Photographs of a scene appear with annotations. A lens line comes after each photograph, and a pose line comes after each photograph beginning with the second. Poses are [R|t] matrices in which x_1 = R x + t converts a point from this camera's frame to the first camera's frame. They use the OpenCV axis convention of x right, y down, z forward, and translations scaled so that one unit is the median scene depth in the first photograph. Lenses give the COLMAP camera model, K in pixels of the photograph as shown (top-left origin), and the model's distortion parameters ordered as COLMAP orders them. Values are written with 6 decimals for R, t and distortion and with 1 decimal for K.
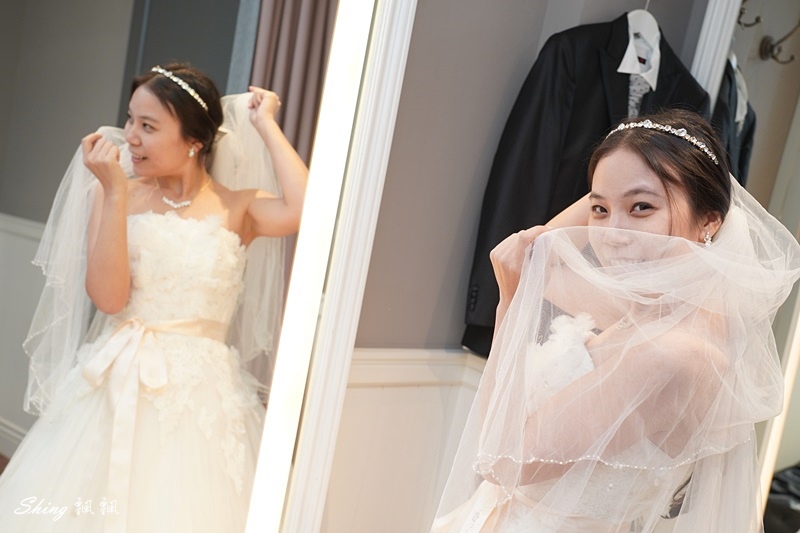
lens RADIAL K [[1077.7, 0, 400.0], [0, 1077.7, 266.5], [0, 0, 1]] dist [0.019043, -0.019709]
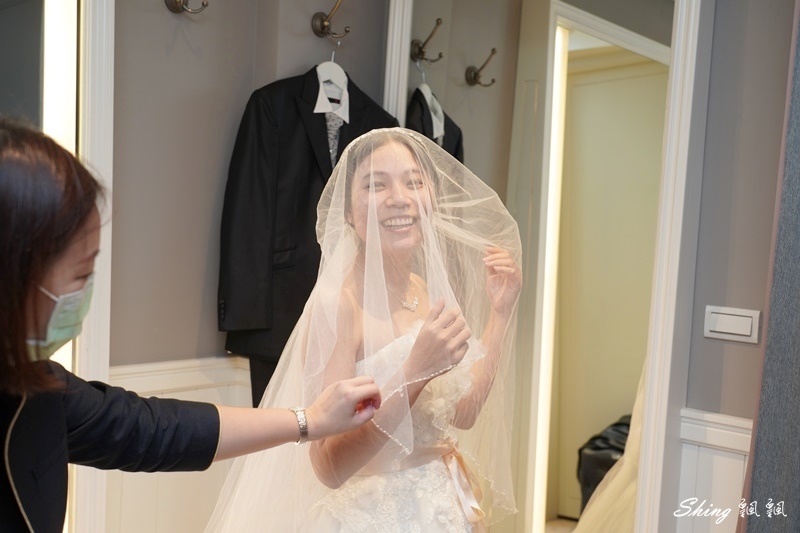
lens RADIAL K [[1012.7, 0, 400.0], [0, 1012.7, 266.5], [0, 0, 1]] dist [0.014322, 0.022380]
pose [[0.983448, -0.160315, 0.084436, 0.169510], [0.164237, 0.985539, -0.041705, 0.059697], [-0.076529, 0.054882, 0.995556, -0.164797]]
